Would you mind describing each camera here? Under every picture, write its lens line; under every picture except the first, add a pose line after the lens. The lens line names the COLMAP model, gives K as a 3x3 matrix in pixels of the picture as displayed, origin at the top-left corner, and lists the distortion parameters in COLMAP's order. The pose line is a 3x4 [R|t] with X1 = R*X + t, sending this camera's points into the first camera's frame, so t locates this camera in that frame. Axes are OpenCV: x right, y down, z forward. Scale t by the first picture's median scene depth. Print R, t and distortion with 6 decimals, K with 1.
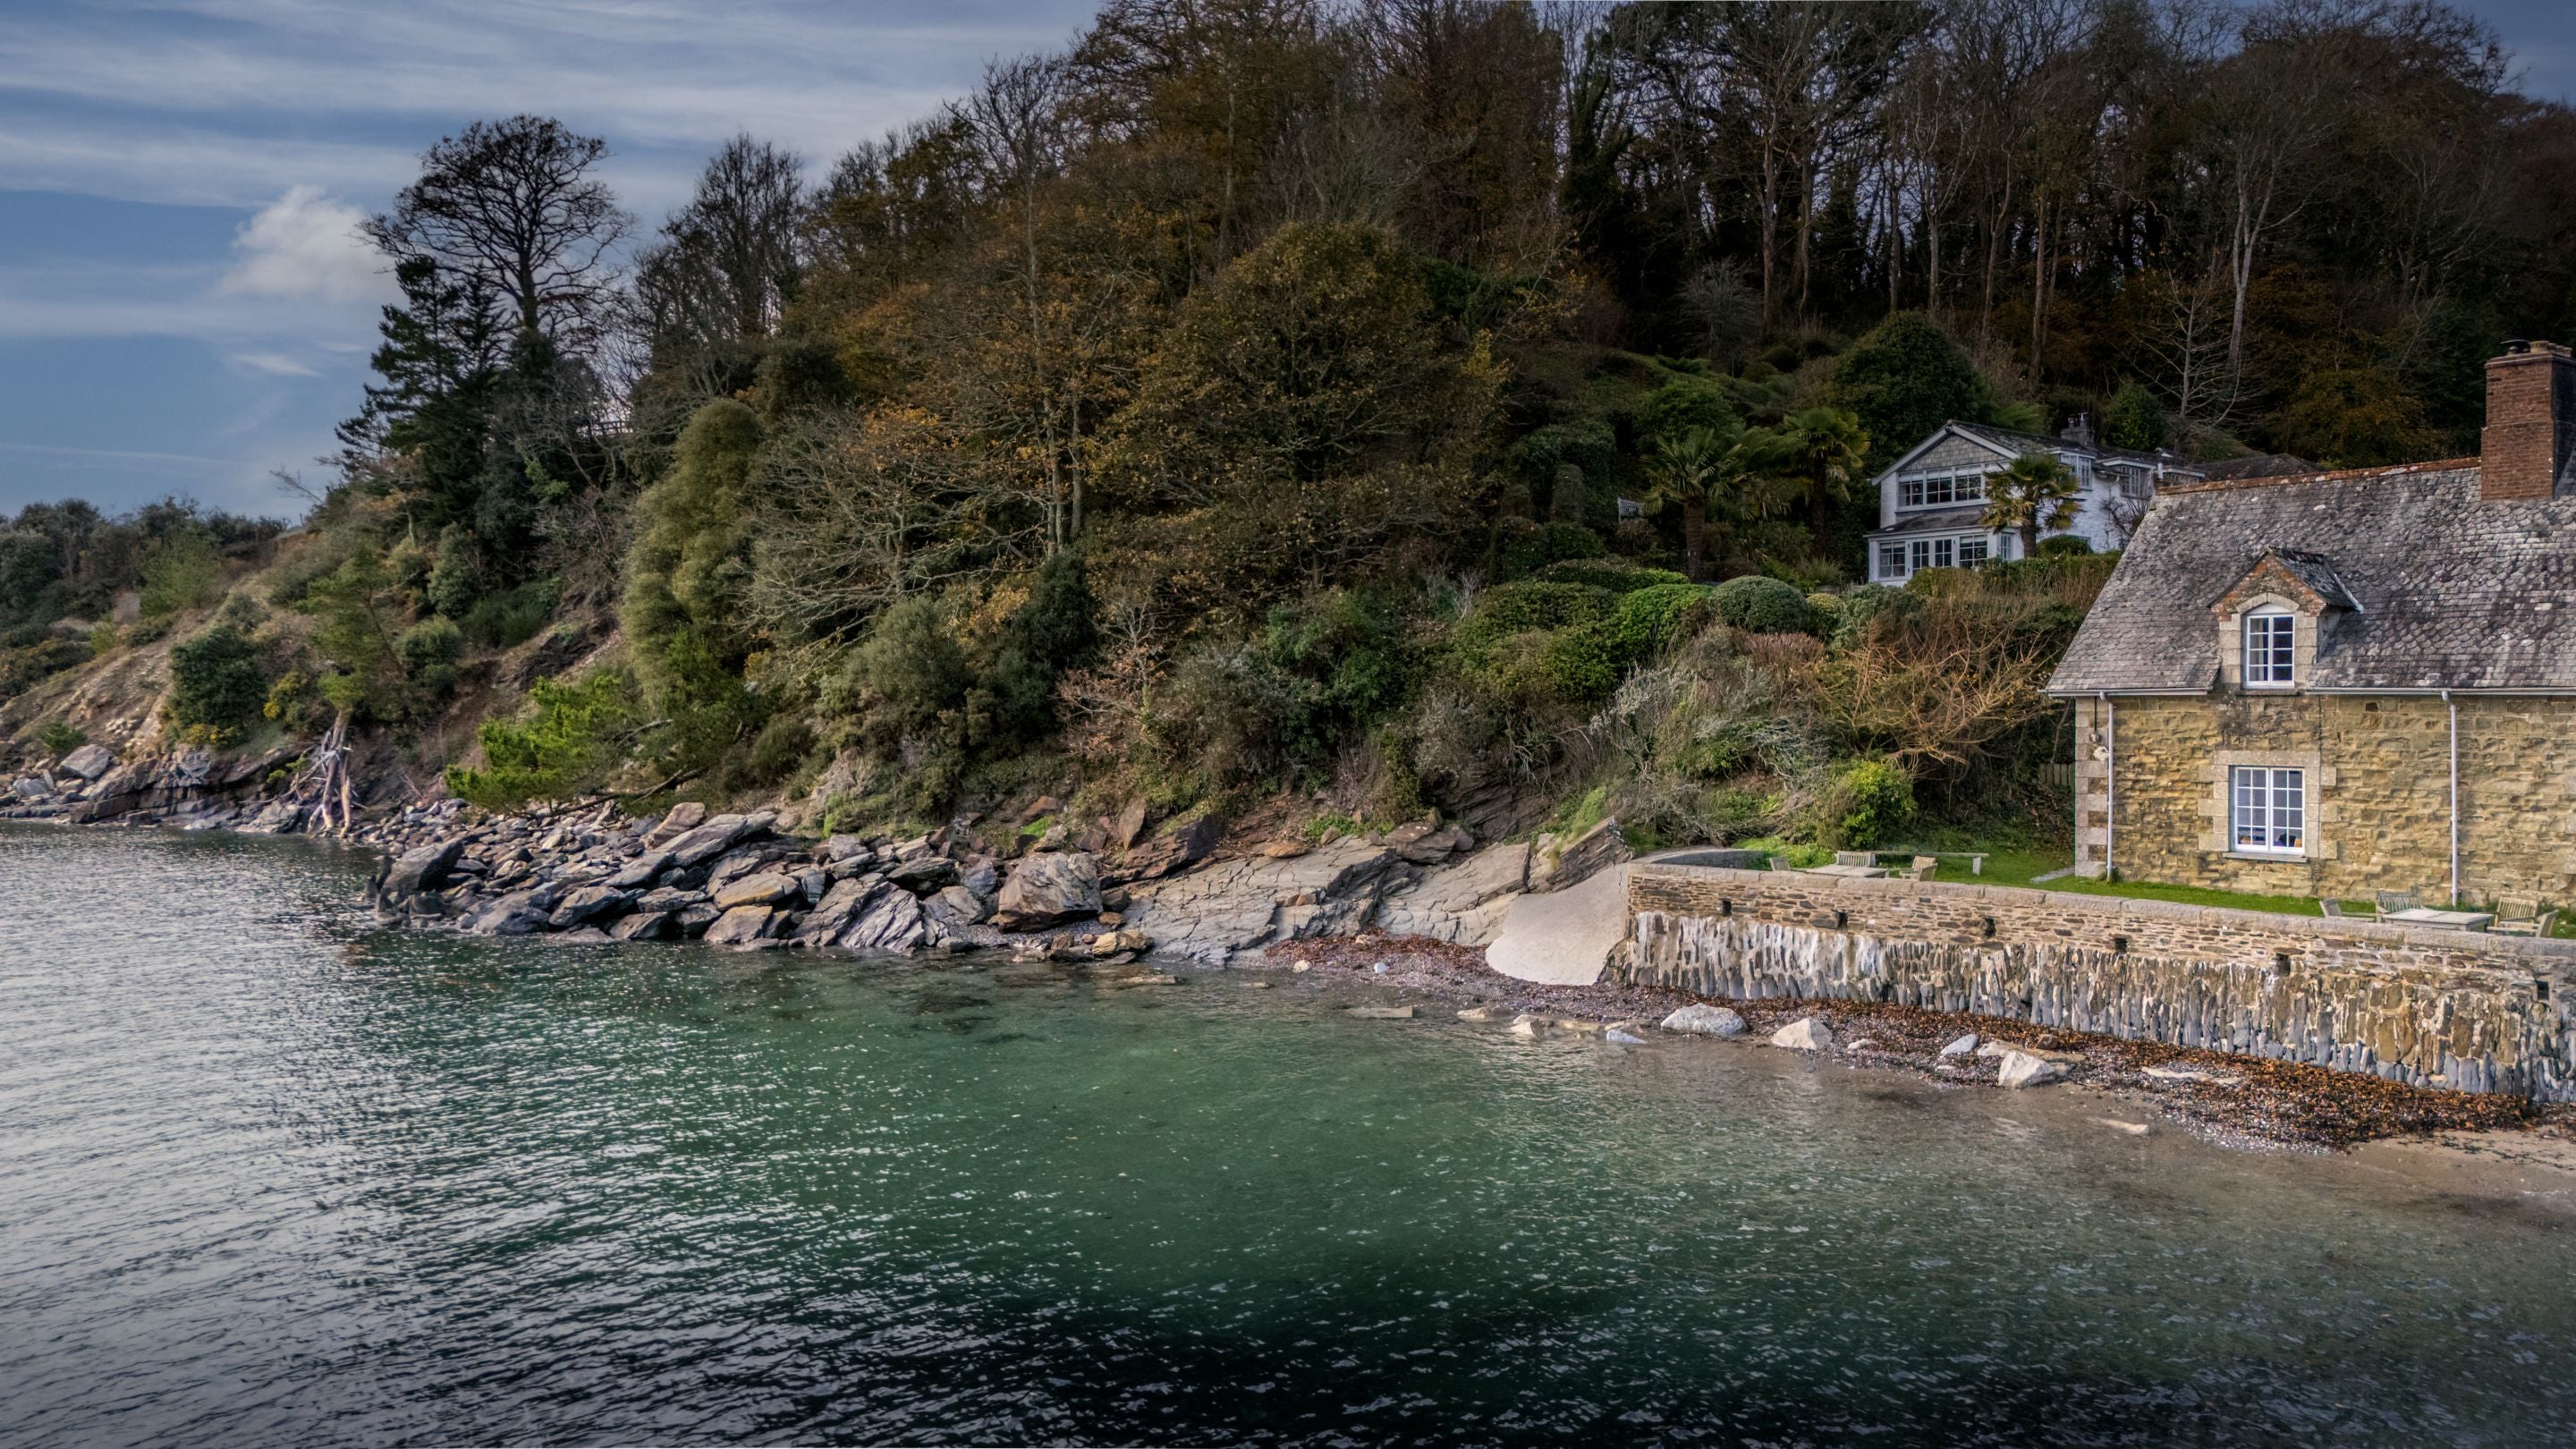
lens RADIAL K [[1876.2, 0, 1288.0], [0, 1876.2, 724.5], [0, 0, 1]] dist [0.044005, -0.006547]
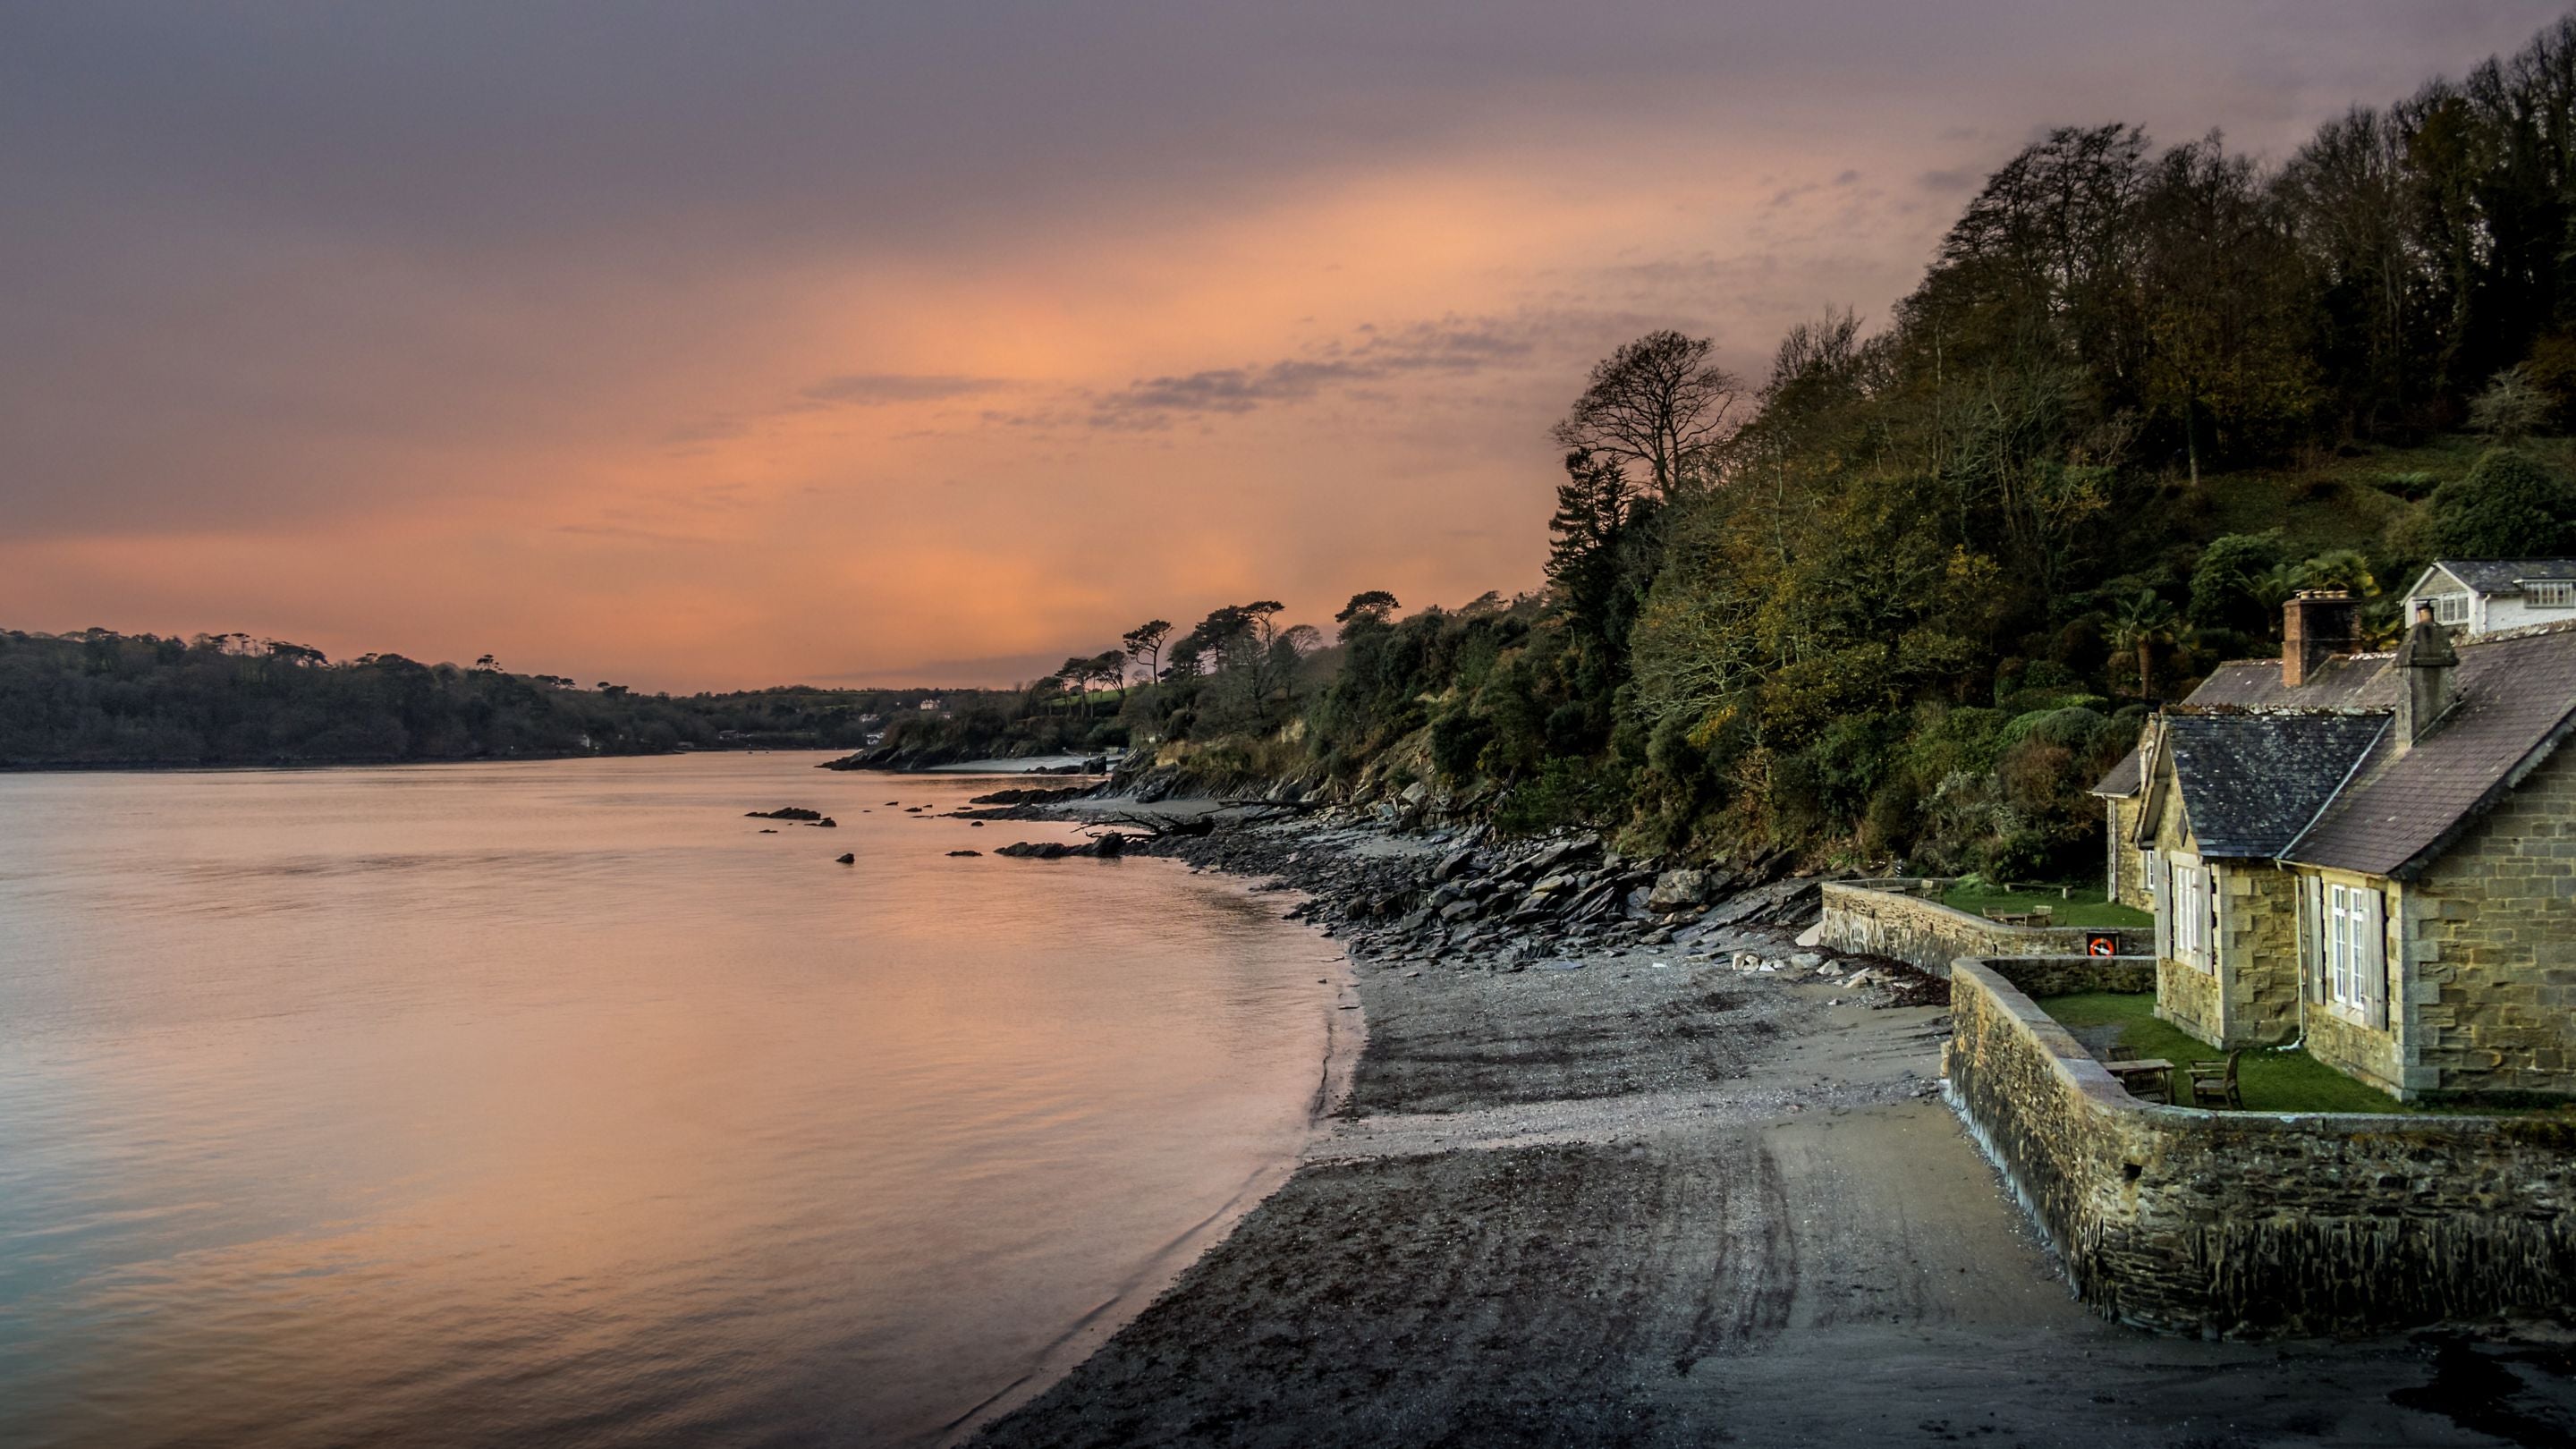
lens RADIAL K [[1876.2, 0, 1288.0], [0, 1876.2, 724.5], [0, 0, 1]] dist [0.044005, -0.006547]
pose [[0.763249, -0.017523, -0.645866, 1.040613], [0.012823, 0.999846, -0.011973, -0.074250], [0.645977, 0.000857, 0.763357, -0.848251]]
